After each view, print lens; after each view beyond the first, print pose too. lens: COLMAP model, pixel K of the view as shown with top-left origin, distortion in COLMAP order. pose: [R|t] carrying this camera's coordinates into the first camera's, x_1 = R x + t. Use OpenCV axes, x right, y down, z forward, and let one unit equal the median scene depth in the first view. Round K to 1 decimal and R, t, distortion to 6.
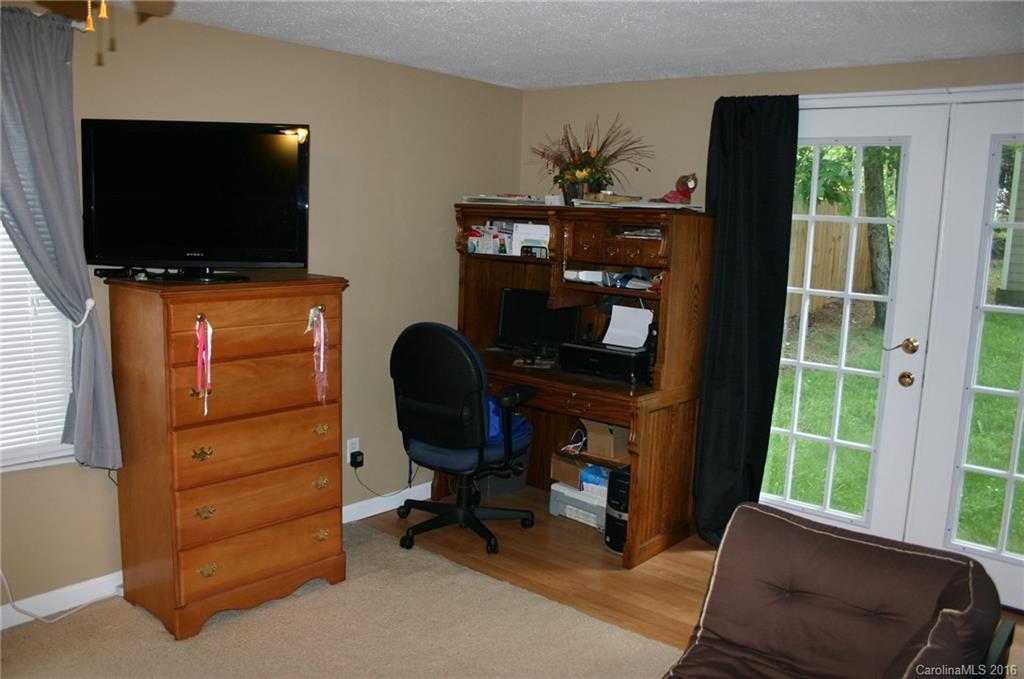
lens RADIAL K [[835.5, 0, 511.9], [0, 835.5, 339.2], [0, 0, 1]] dist [-0.117977, 0.074415]
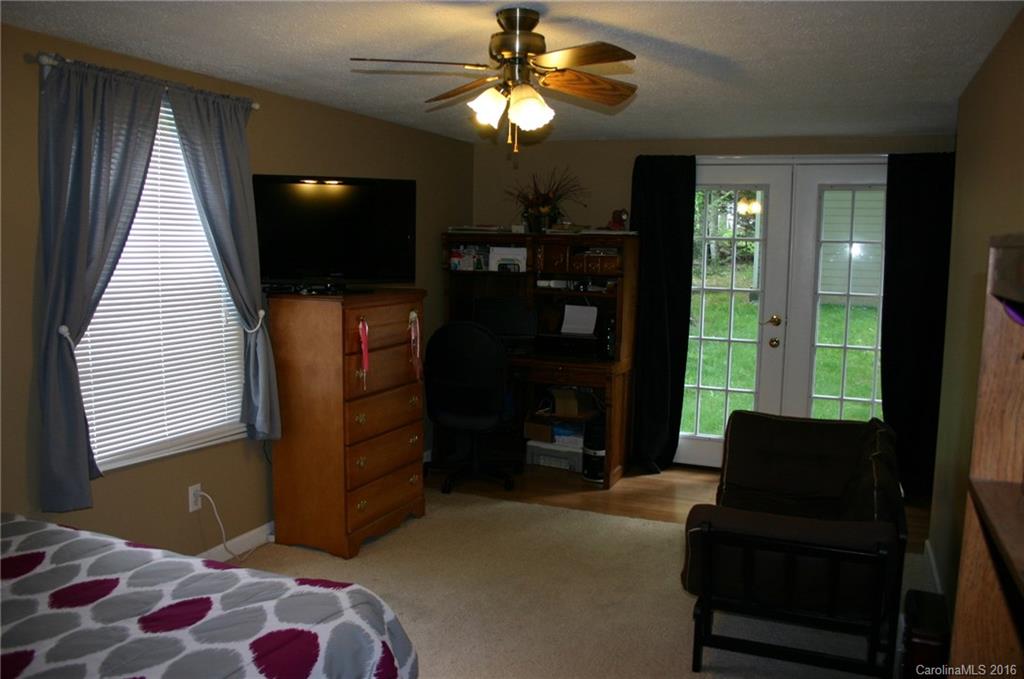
lens RADIAL K [[835.5, 0, 513.0], [0, 835.5, 343.4], [0, 0, 1]] dist [-0.117977, 0.074415]
pose [[0.953835, -0.055002, 0.295251, -0.393227], [0.059921, 0.998174, -0.007629, 0.029046], [-0.294292, 0.024968, 0.955389, -0.297562]]
